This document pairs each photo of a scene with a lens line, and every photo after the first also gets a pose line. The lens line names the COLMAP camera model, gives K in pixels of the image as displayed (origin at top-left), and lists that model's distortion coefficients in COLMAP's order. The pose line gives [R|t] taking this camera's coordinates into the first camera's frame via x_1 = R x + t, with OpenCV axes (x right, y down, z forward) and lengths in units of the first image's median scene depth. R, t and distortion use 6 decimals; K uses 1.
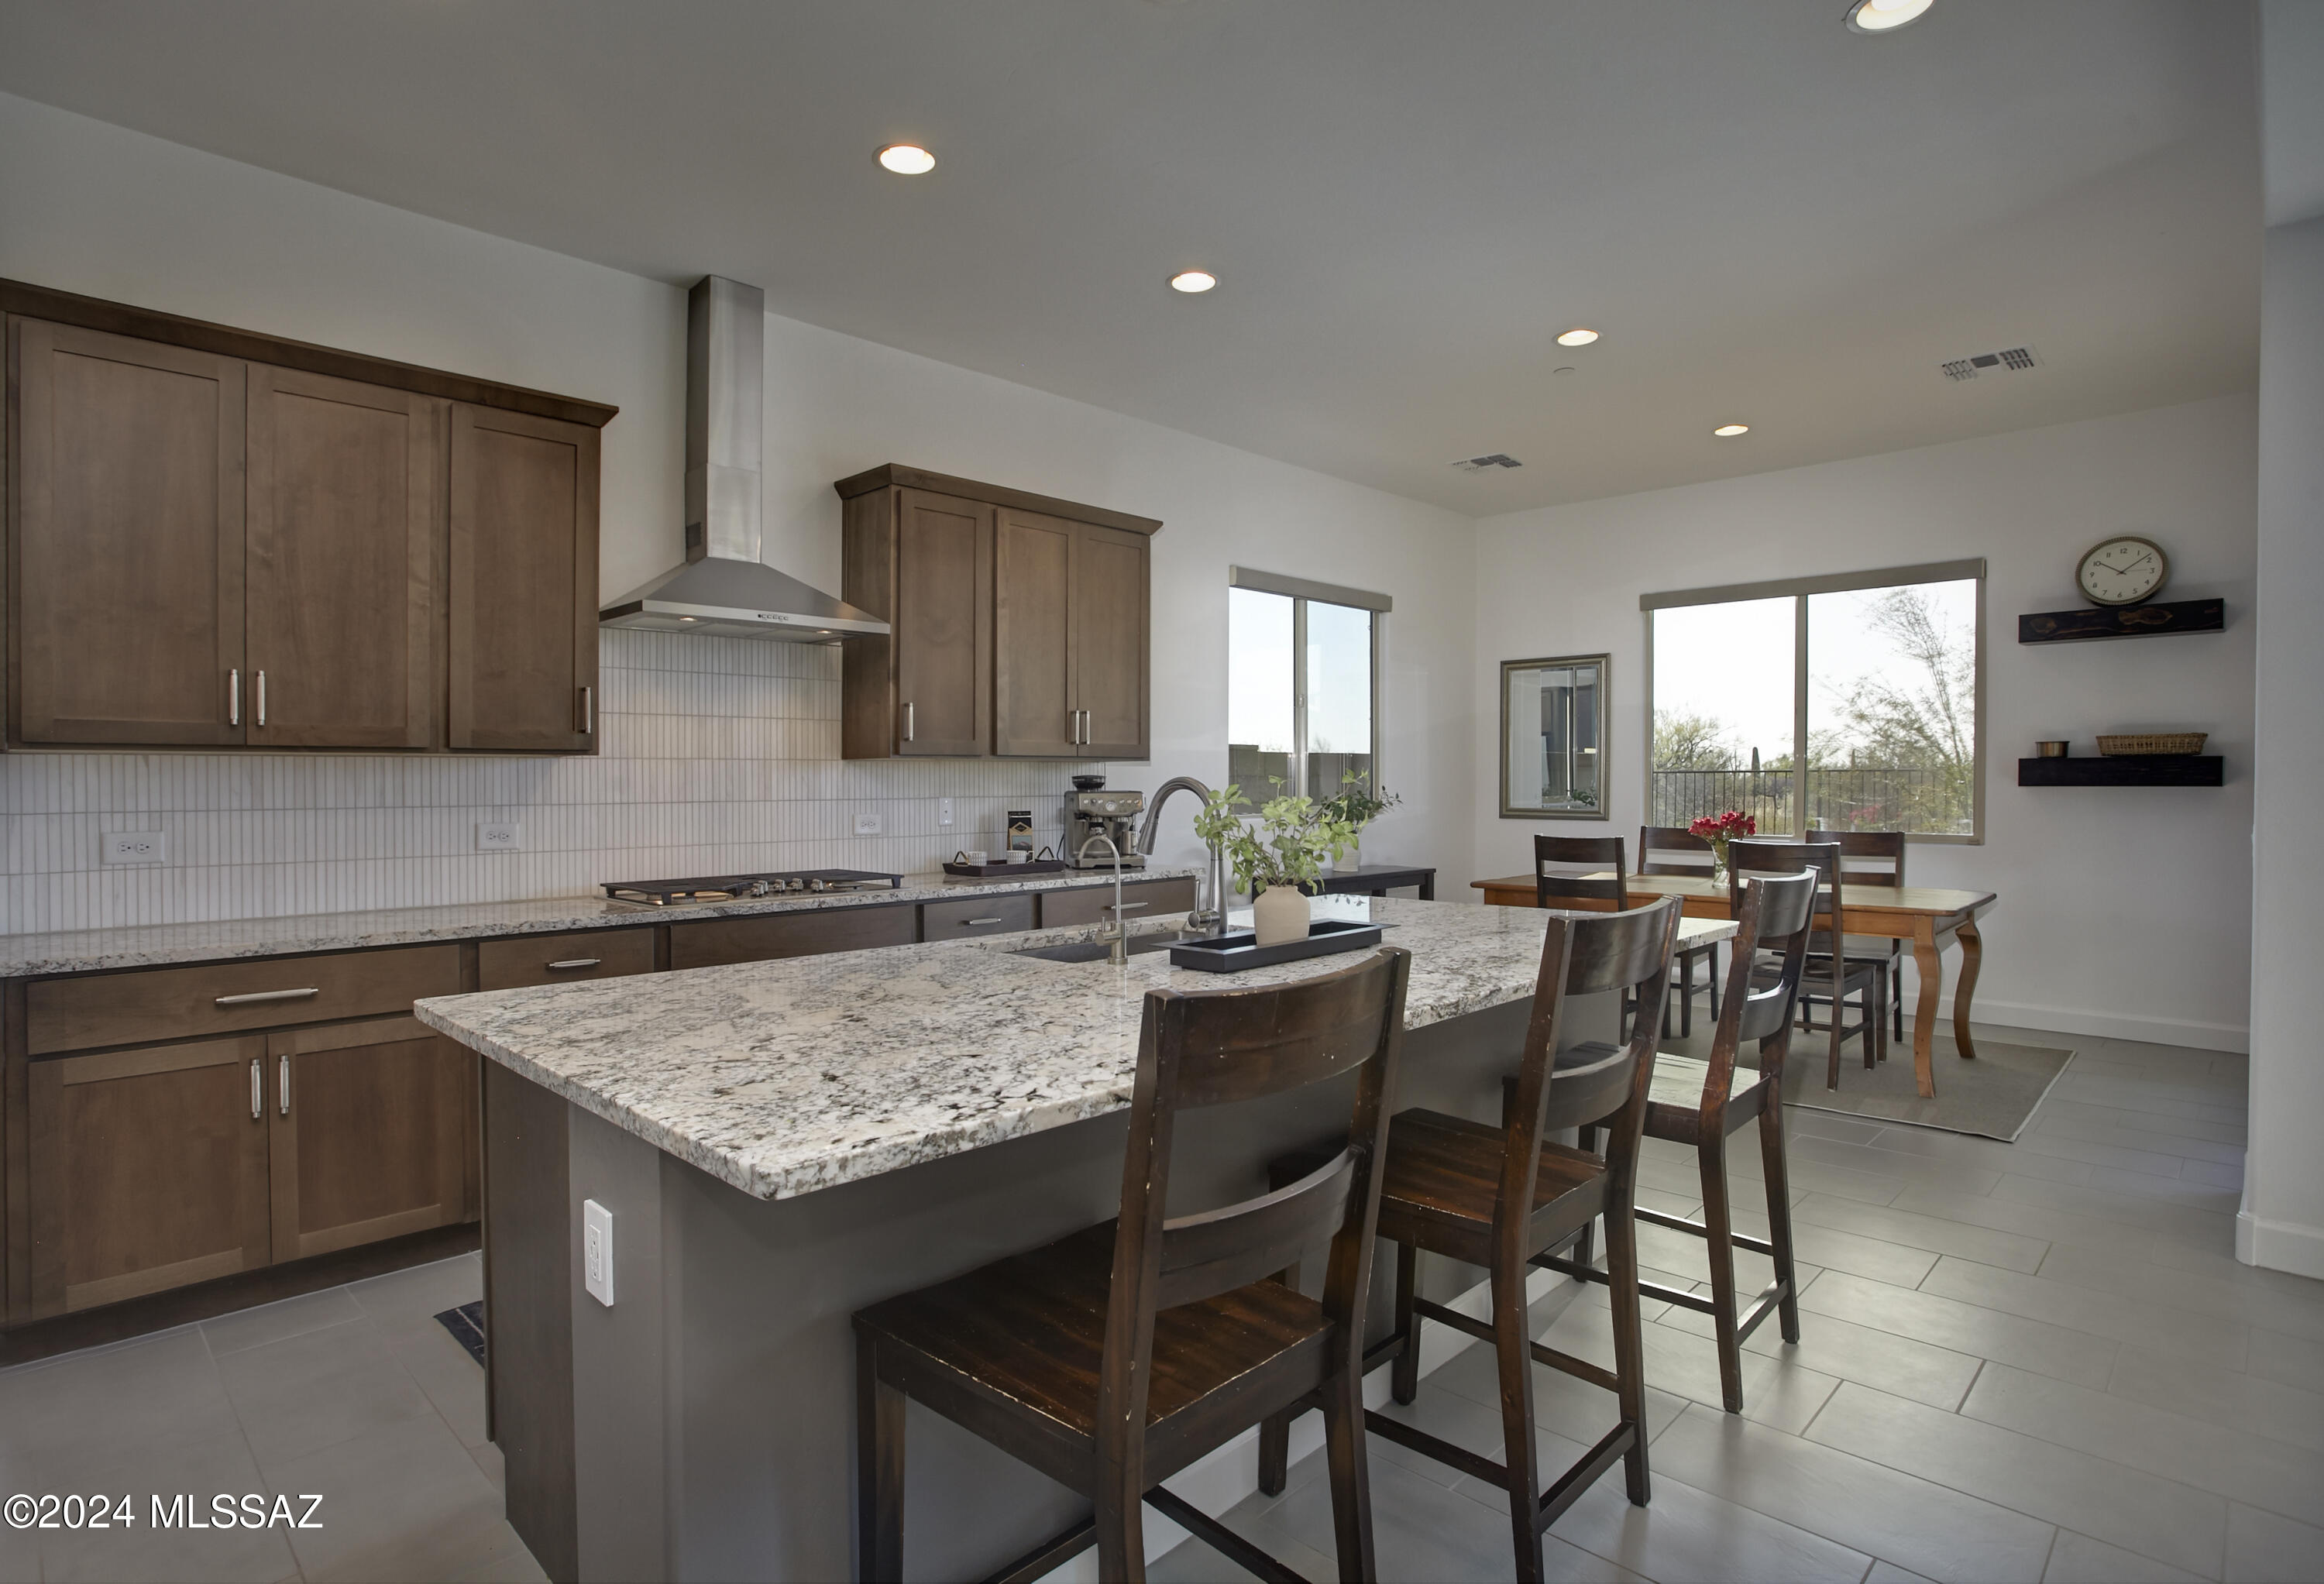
lens RADIAL K [[1237.8, 0, 1158.5], [0, 1237.8, 779.3], [0, 0, 1]] dist [-0.076201, 0.043713]
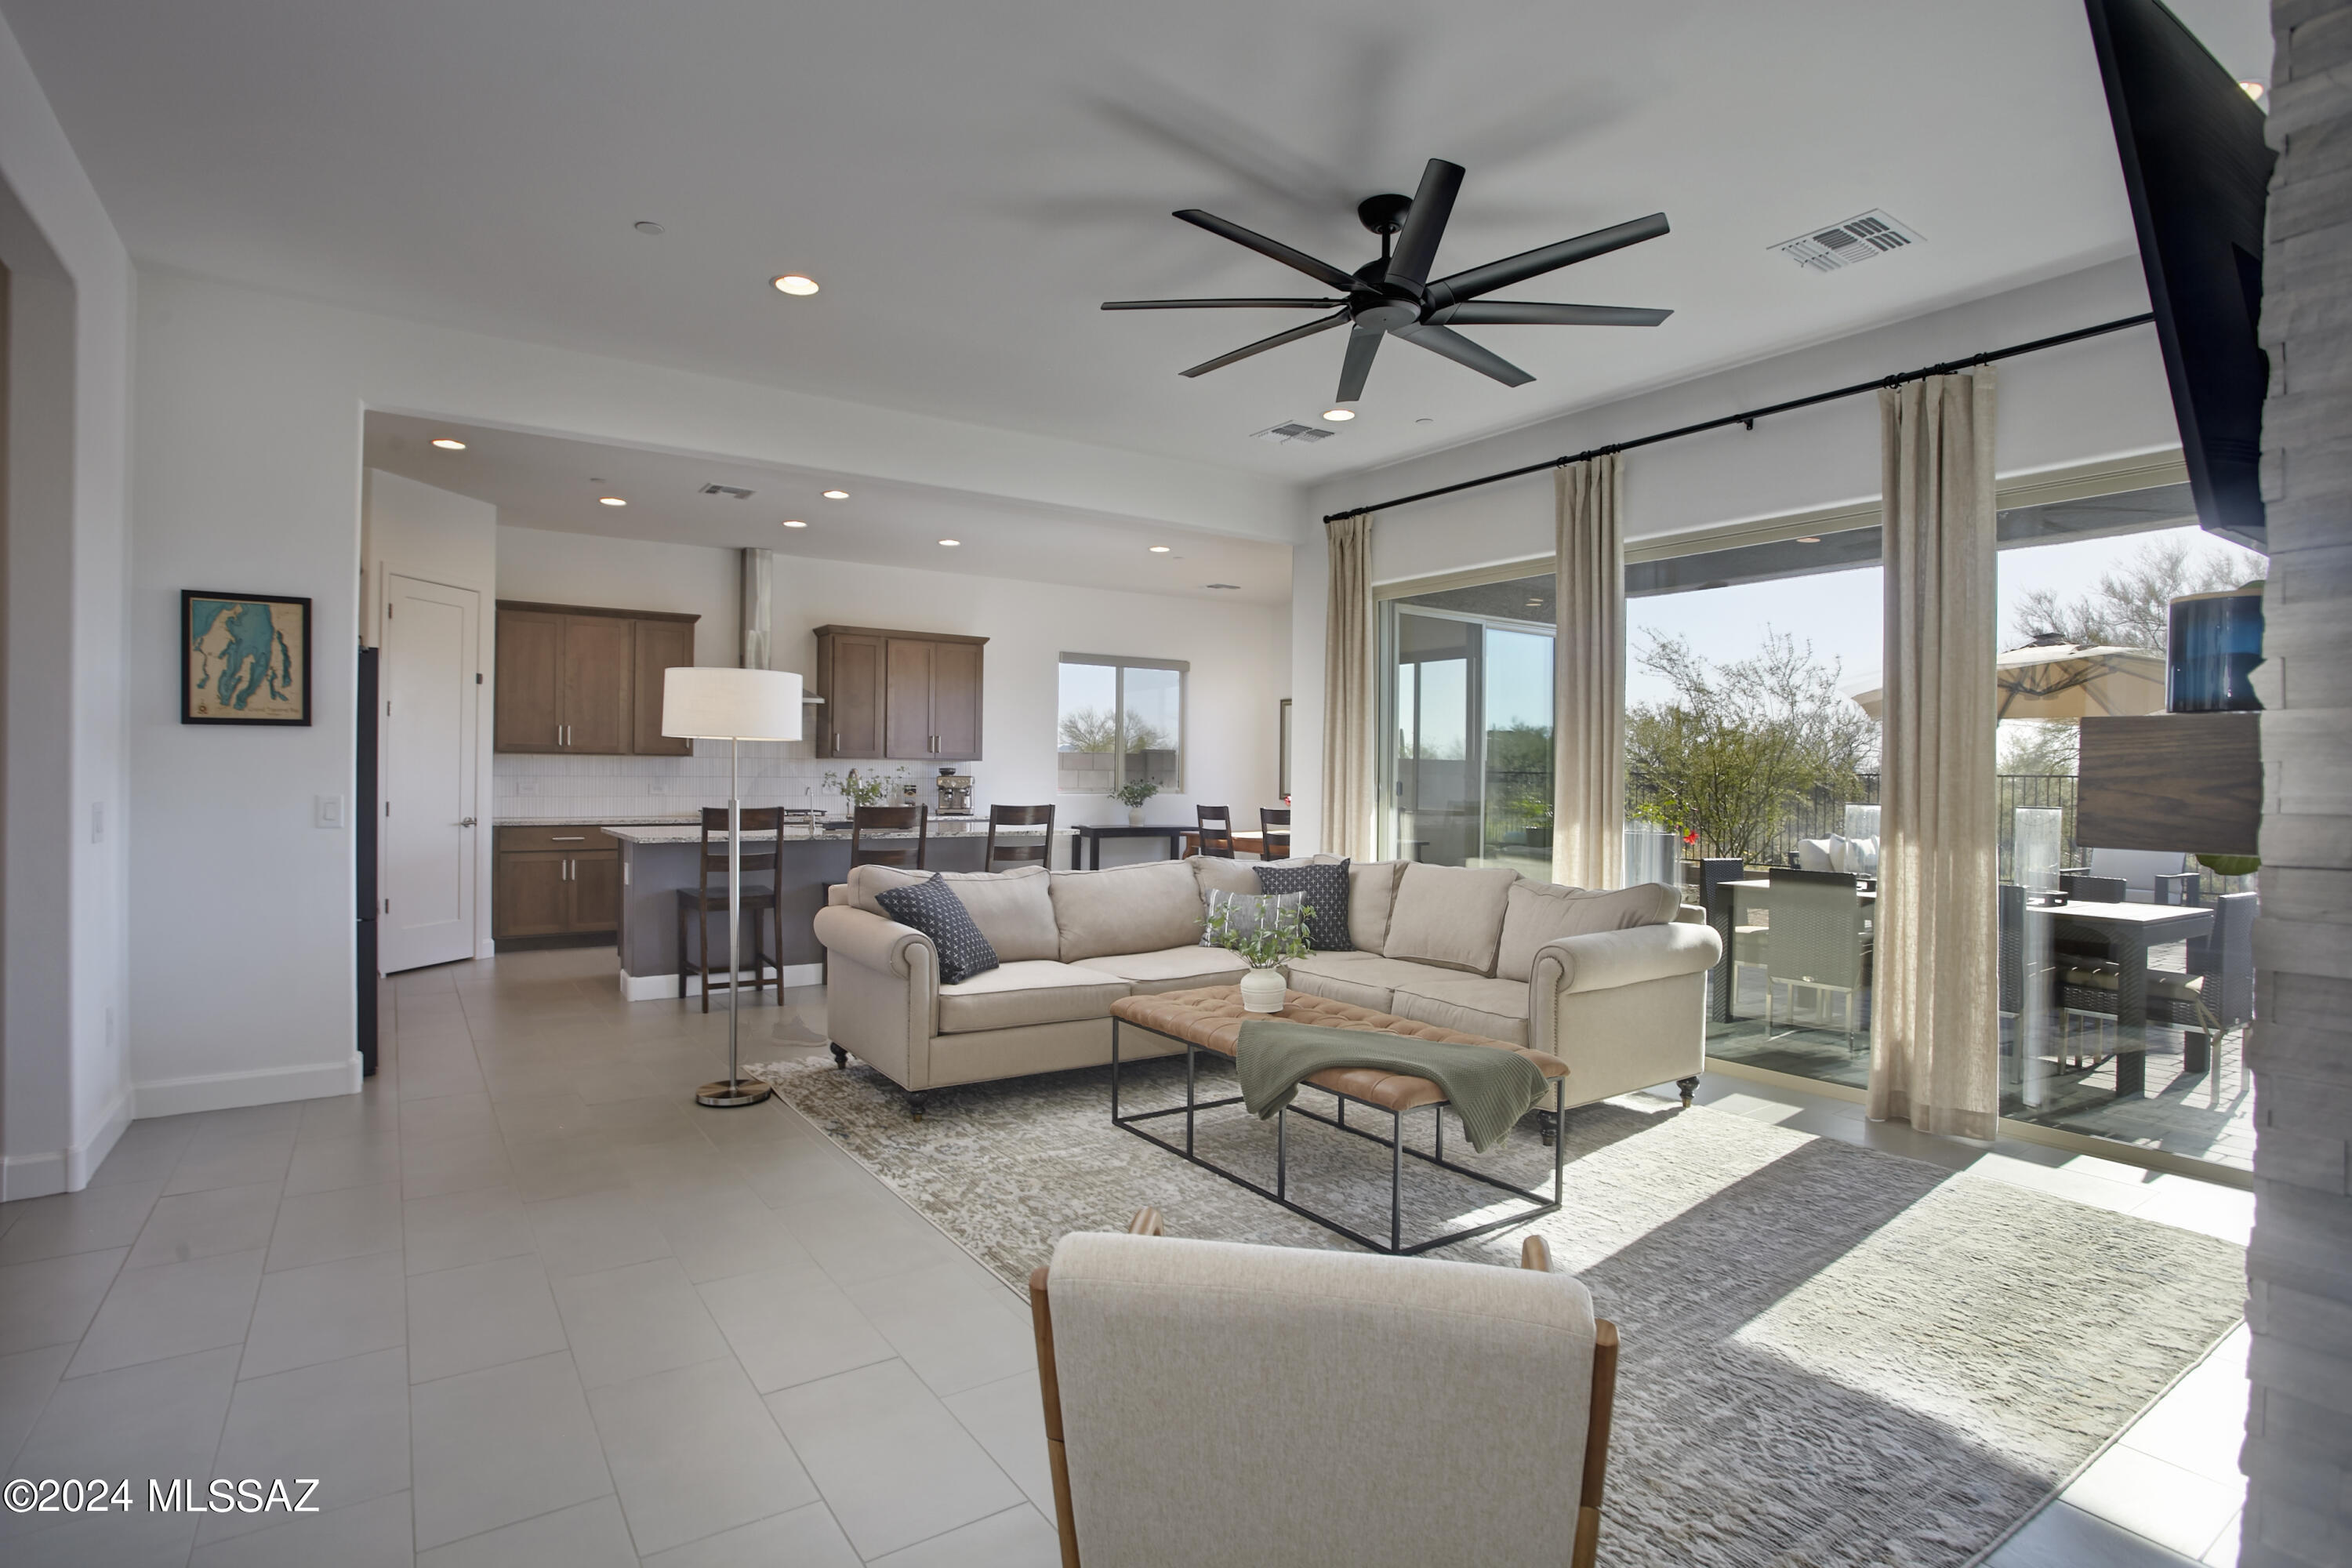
lens RADIAL K [[1208.5, 0, 1153.6], [0, 1208.5, 774.0], [0, 0, 1]] dist [-0.067184, 0.032171]
pose [[0.978439, 0.013815, -0.206072, 0.680100], [-0.014250, 0.999898, -0.000625, 0.002501], [0.206042, 0.003548, 0.978537, -0.839976]]
